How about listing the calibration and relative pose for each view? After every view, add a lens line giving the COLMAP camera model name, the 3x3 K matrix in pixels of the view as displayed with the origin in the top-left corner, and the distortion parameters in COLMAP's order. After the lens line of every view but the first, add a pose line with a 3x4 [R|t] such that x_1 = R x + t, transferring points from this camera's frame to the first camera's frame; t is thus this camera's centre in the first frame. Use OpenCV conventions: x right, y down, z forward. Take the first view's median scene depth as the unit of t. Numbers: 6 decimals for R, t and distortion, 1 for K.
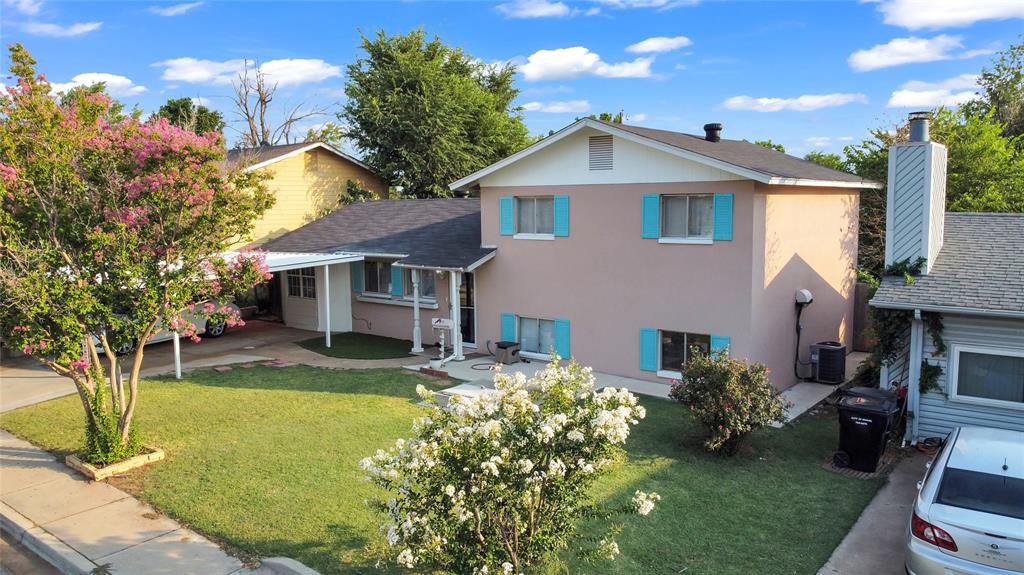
lens RADIAL K [[778.3, 0, 512.0], [0, 778.3, 287.5], [0, 0, 1]] dist [-0.008101, 0.004761]
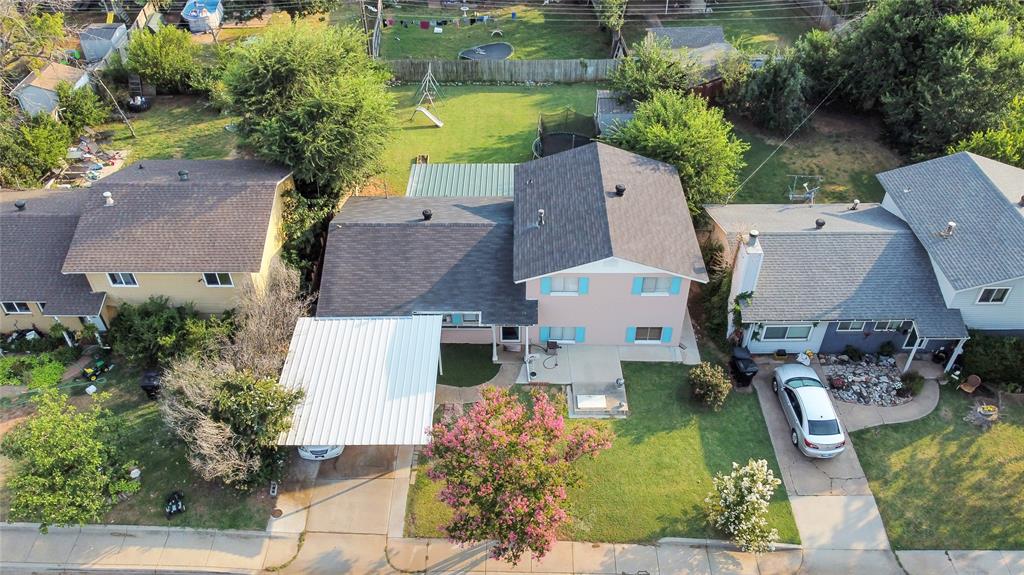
lens RADIAL K [[778.3, 0, 512.0], [0, 778.3, 287.5], [0, 0, 1]] dist [-0.008101, 0.004761]
pose [[0.794487, -0.388945, 0.466382, -1.188450], [0.063941, 0.817291, 0.572666, -1.472194], [-0.603905, -0.425155, 0.674197, -0.181323]]
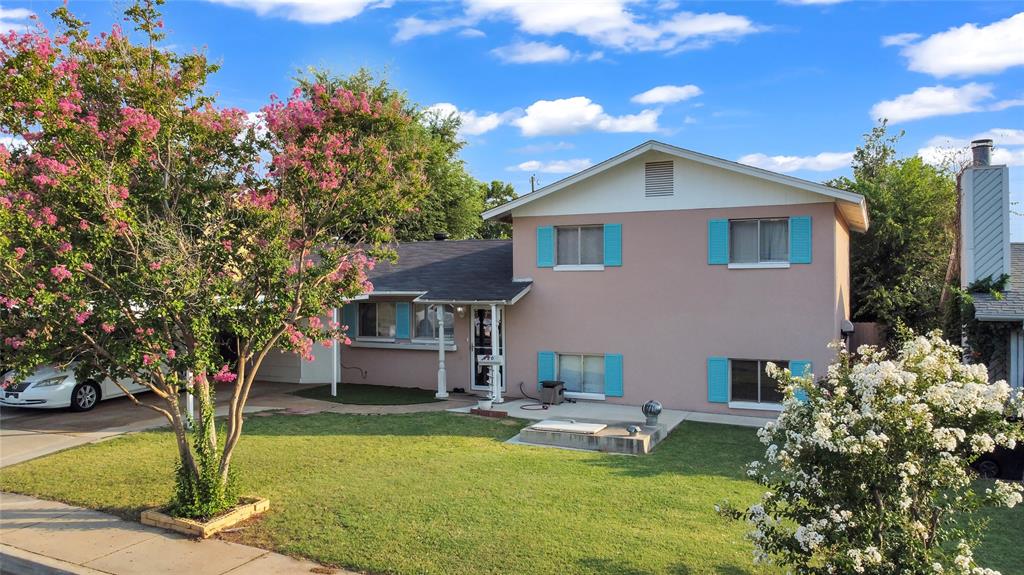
lens RADIAL K [[778.3, 0, 512.0], [0, 778.3, 287.5], [0, 0, 1]] dist [-0.008101, 0.004761]
pose [[0.976329, 0.003603, 0.216261, -0.335954], [0.019369, 0.994388, -0.104009, 0.073028], [-0.215422, 0.105736, 0.970780, 0.132664]]
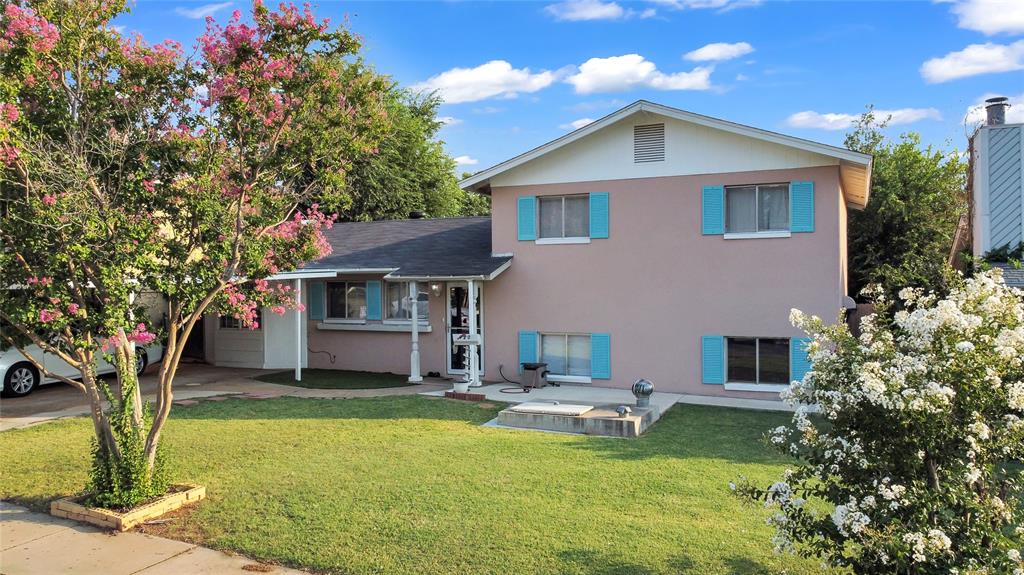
lens RADIAL K [[778.3, 0, 512.0], [0, 778.3, 287.5], [0, 0, 1]] dist [-0.008101, 0.004761]
pose [[0.971781, 0.001473, 0.235880, -0.307785], [0.023249, 0.994513, -0.101995, 0.099154], [-0.234737, 0.104600, 0.966415, 0.223910]]
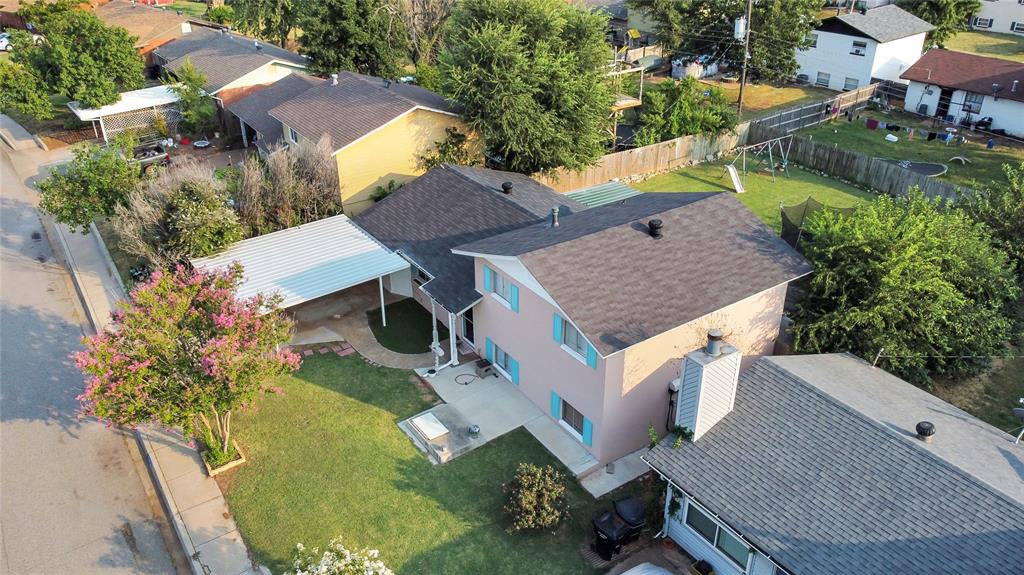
lens RADIAL K [[778.3, 0, 512.0], [0, 778.3, 287.5], [0, 0, 1]] dist [-0.008101, 0.004761]
pose [[0.952452, 0.150402, -0.264981, 0.544078], [-0.038226, 0.921789, 0.385803, -0.826845], [0.302282, -0.357330, 0.883709, -0.293740]]
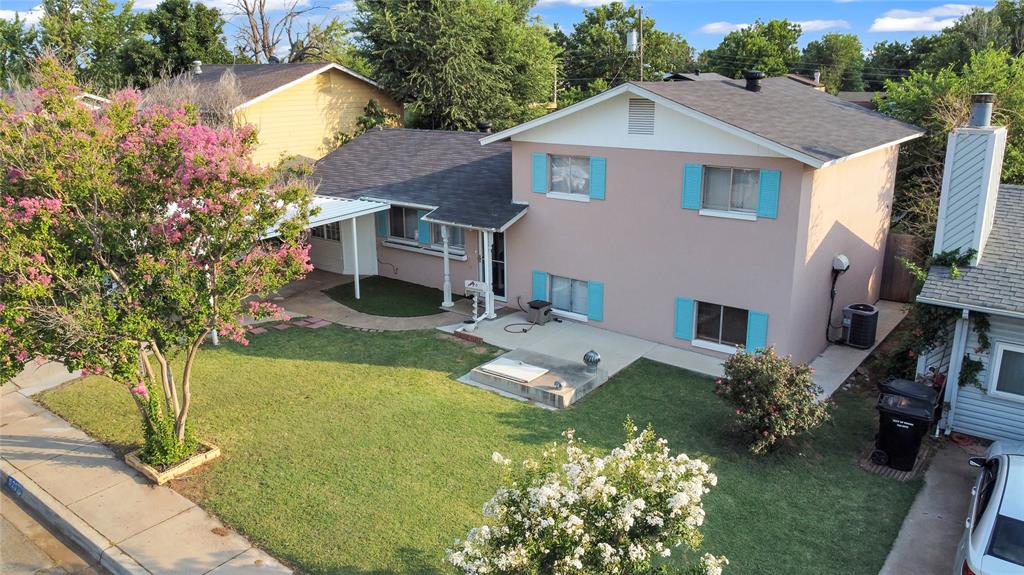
lens RADIAL K [[778.3, 0, 512.0], [0, 778.3, 287.5], [0, 0, 1]] dist [-0.008101, 0.004761]
pose [[0.999997, 0.001573, 0.001621, -0.057198], [-0.001819, 0.986323, 0.164812, -0.149796], [-0.001339, -0.164814, 0.986324, 0.020801]]
